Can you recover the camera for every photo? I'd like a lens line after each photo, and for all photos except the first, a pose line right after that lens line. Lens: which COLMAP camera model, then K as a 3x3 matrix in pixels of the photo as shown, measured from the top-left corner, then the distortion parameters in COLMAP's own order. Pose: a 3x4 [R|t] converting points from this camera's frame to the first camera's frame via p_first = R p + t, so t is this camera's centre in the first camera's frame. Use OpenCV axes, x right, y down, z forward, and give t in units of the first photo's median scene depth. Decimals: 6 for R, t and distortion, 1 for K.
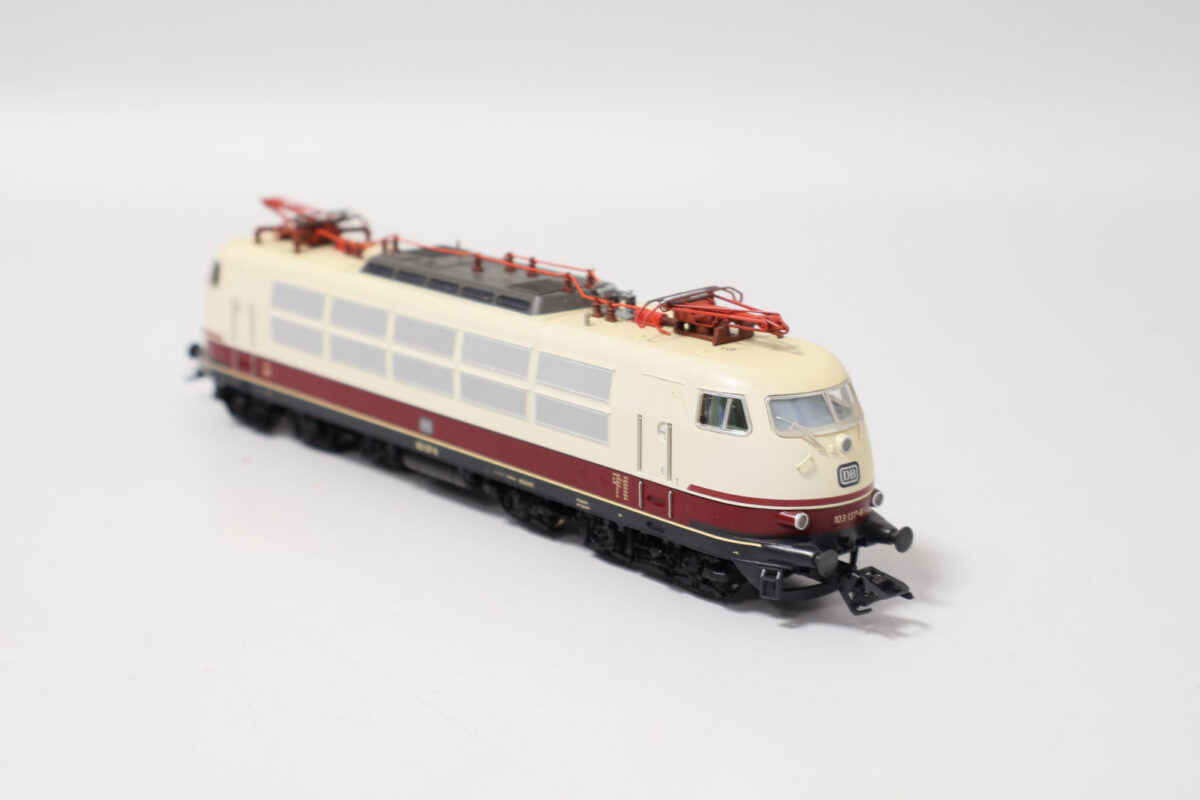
lens RADIAL K [[2074.2, 0, 600.0], [0, 2074.2, 400.0], [0, 0, 1]] dist [-0.000570, 0.007873]
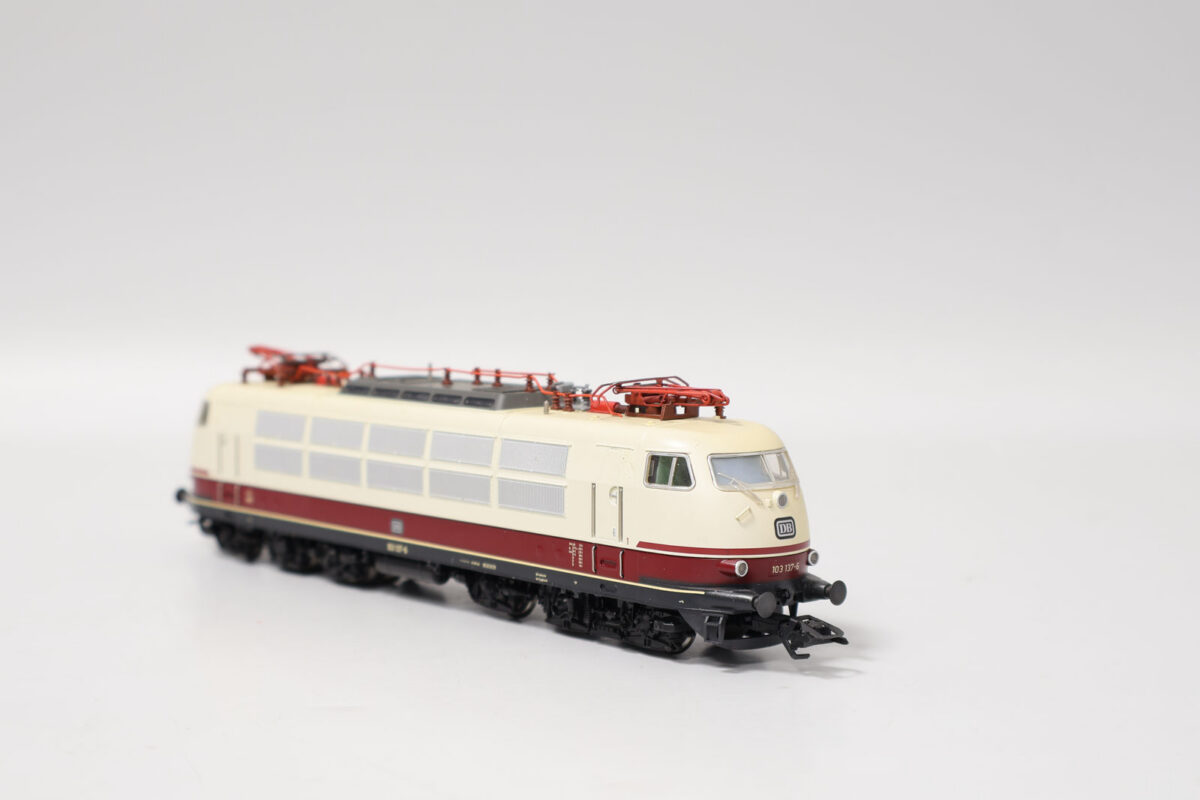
lens RADIAL K [[2074.2, 0, 600.0], [0, 2074.2, 400.0], [0, 0, 1]] dist [-0.000570, 0.007873]
pose [[0.999976, 0.002359, 0.006455, 0.015392], [-0.001275, 0.986631, -0.162965, 0.138520], [-0.006753, 0.162953, 0.986611, -0.073511]]
